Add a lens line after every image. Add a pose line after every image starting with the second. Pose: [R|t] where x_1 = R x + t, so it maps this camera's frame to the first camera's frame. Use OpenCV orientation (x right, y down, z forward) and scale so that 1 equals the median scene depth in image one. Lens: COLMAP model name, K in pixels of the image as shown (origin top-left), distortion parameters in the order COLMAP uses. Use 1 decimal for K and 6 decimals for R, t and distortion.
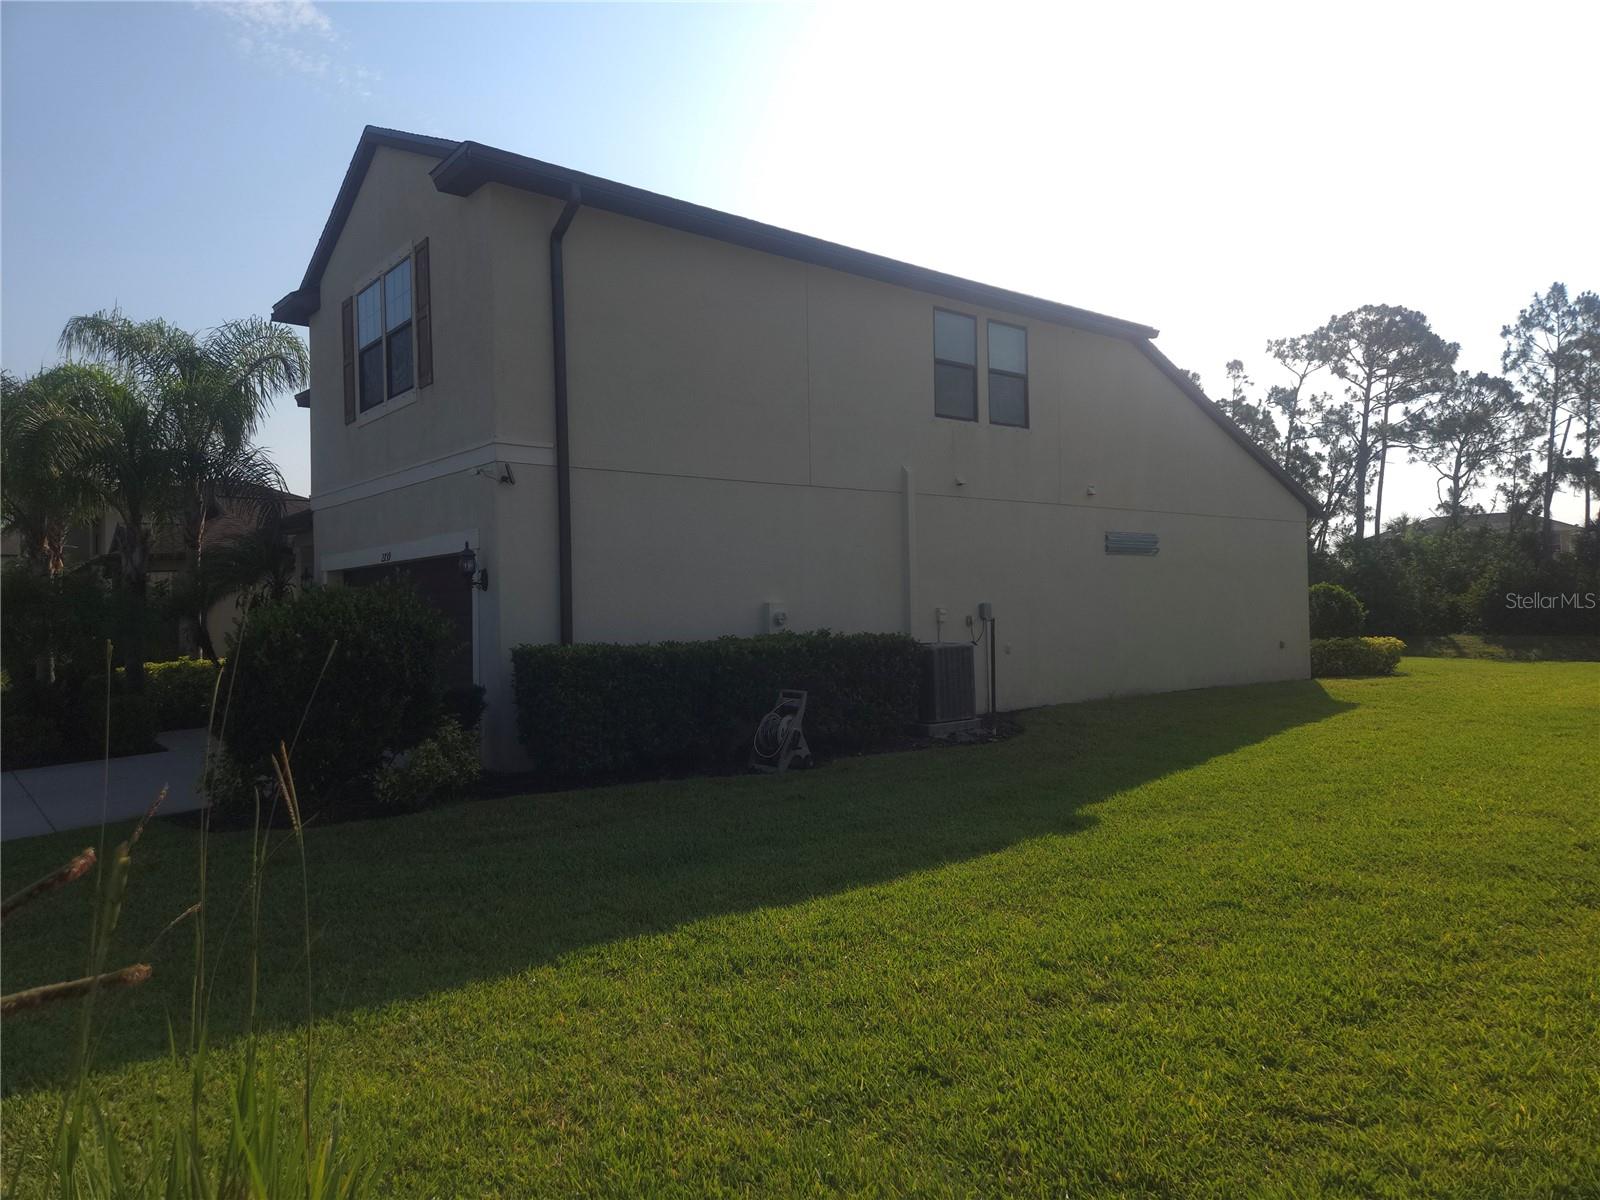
lens RADIAL K [[1046.3, 0, 802.8], [0, 1046.3, 596.7], [0, 0, 1]] dist [0.068793, -0.063336]
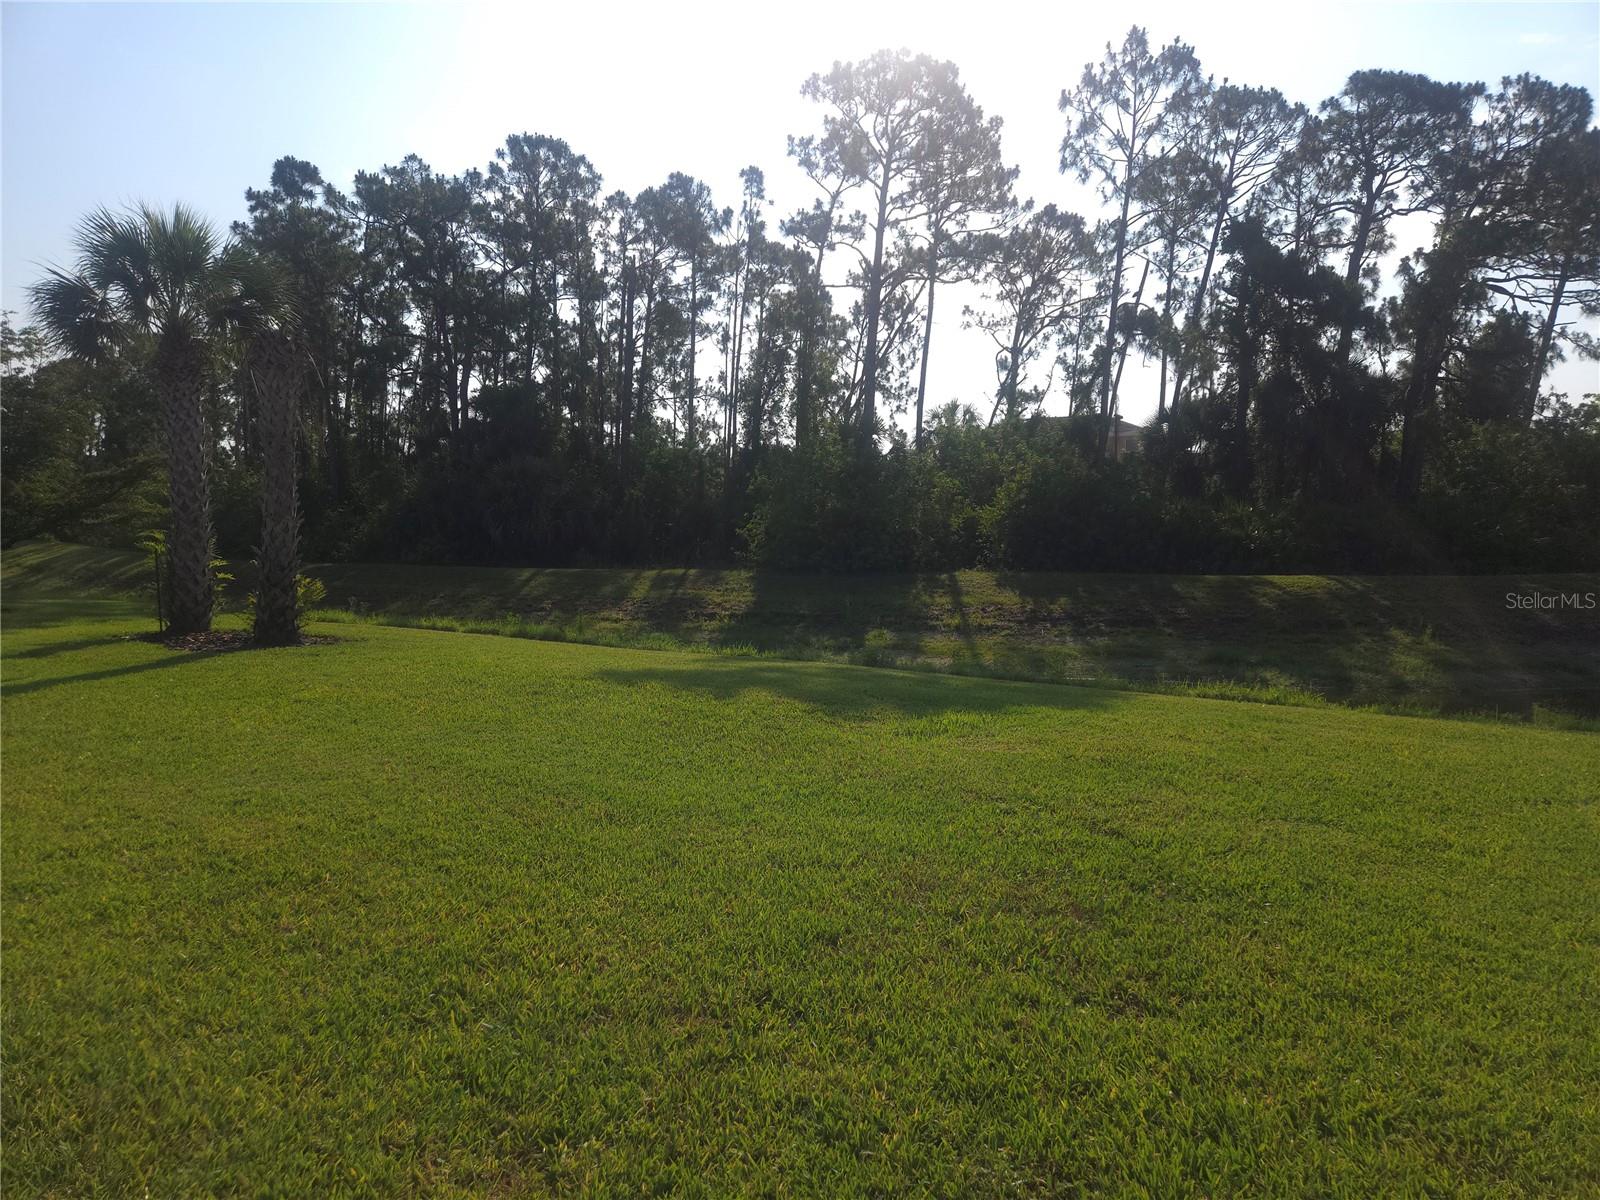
lens RADIAL K [[1046.3, 0, 802.8], [0, 1046.3, 596.7], [0, 0, 1]] dist [0.068793, -0.063336]
pose [[0.956217, -0.007990, 0.292549, 0.283652], [-0.017016, 0.996418, 0.082831, 0.001264], [-0.292163, -0.084182, 0.952656, 0.364598]]
